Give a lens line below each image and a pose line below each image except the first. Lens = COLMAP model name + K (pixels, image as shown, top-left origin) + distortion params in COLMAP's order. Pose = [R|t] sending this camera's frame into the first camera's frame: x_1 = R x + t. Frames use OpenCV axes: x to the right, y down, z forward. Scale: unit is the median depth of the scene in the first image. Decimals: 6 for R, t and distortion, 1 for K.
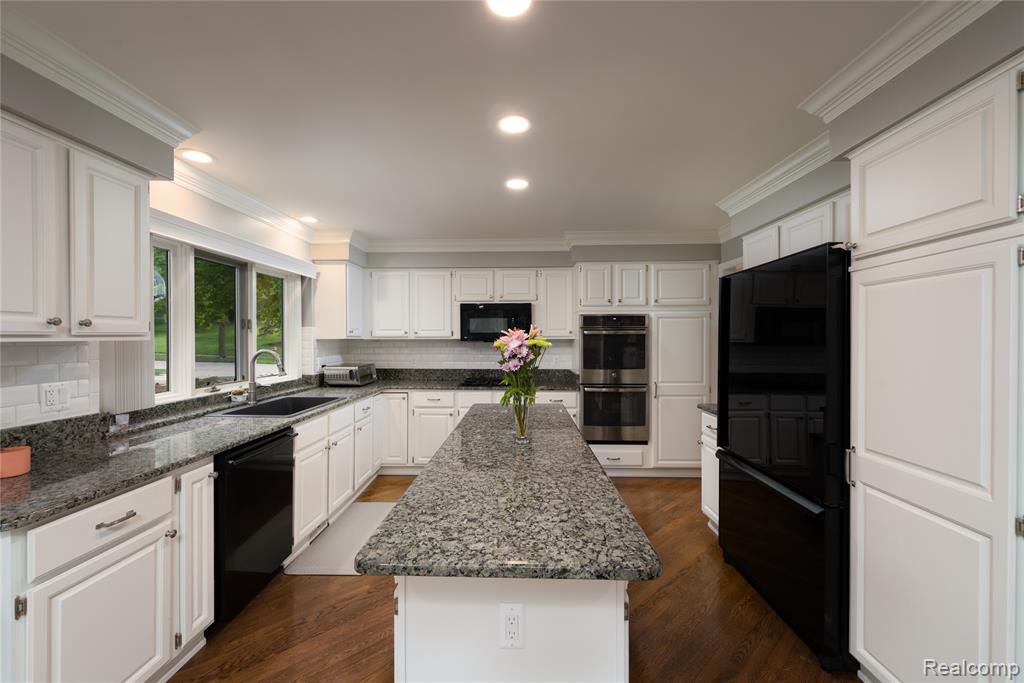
lens RADIAL K [[419.5, 0, 509.2], [0, 419.5, 342.7], [0, 0, 1]] dist [0.006763, -0.001611]
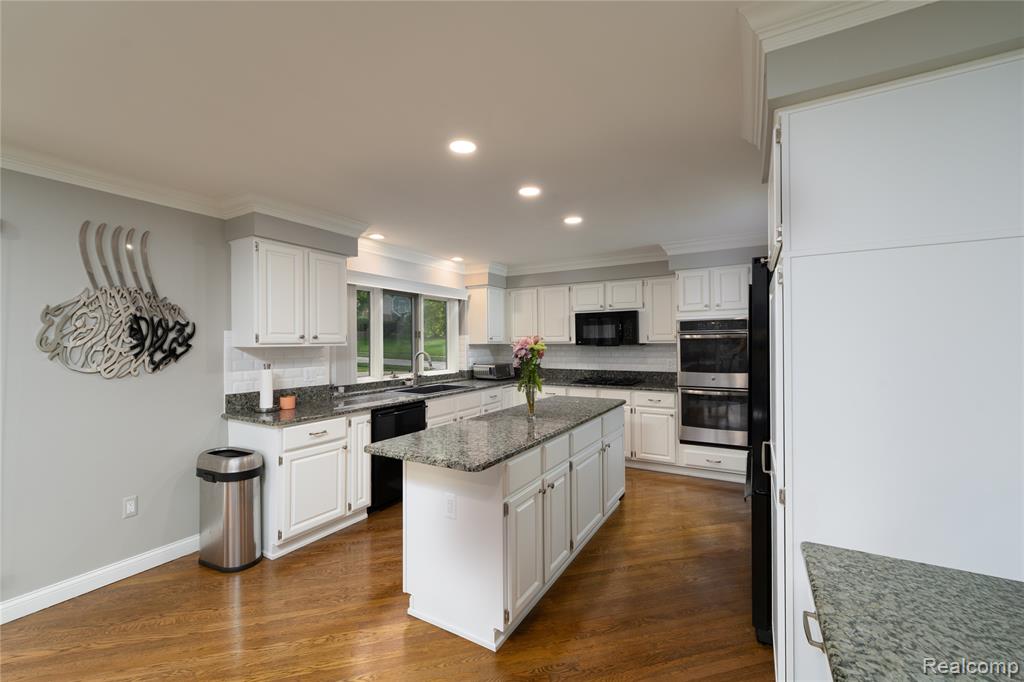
lens RADIAL K [[419.5, 0, 515.8], [0, 419.5, 341.8], [0, 0, 1]] dist [0.006763, -0.001611]
pose [[0.883226, -0.006706, -0.468899, 0.425063], [0.001120, 0.999925, -0.012191, 0.000512], [0.468946, 0.010242, 0.883168, -0.174991]]
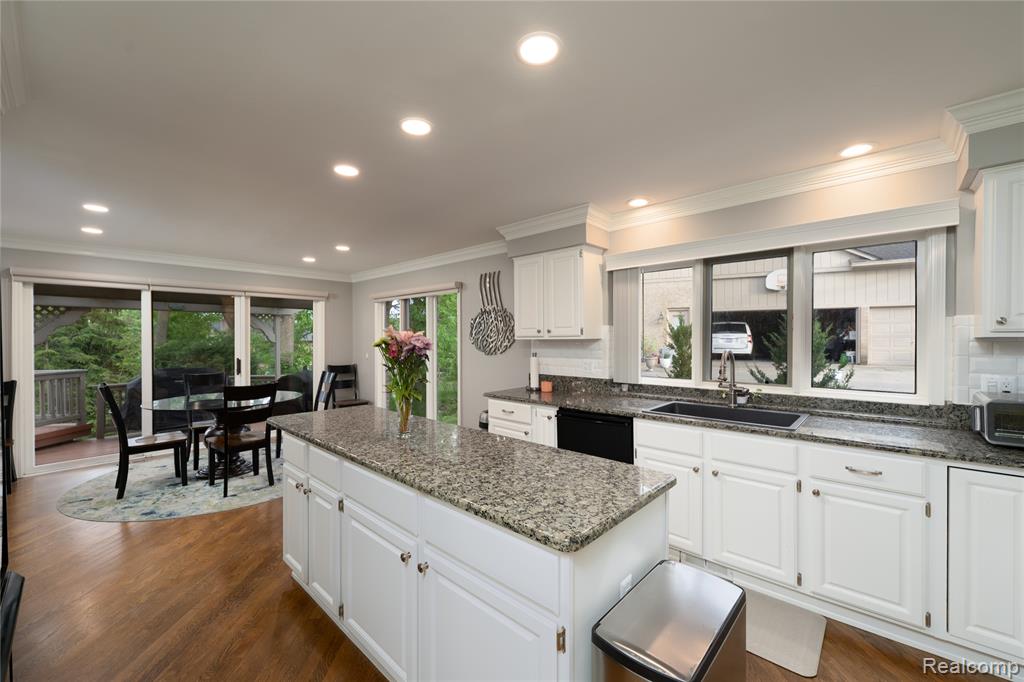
lens RADIAL K [[419.5, 0, 511.0], [0, 419.5, 341.0], [0, 0, 1]] dist [0.006763, -0.001611]
pose [[-0.667792, 0.001203, -0.744347, 0.421467], [-0.008462, 0.999922, 0.009207, -0.005972], [0.744300, 0.012447, -0.667730, 1.260444]]
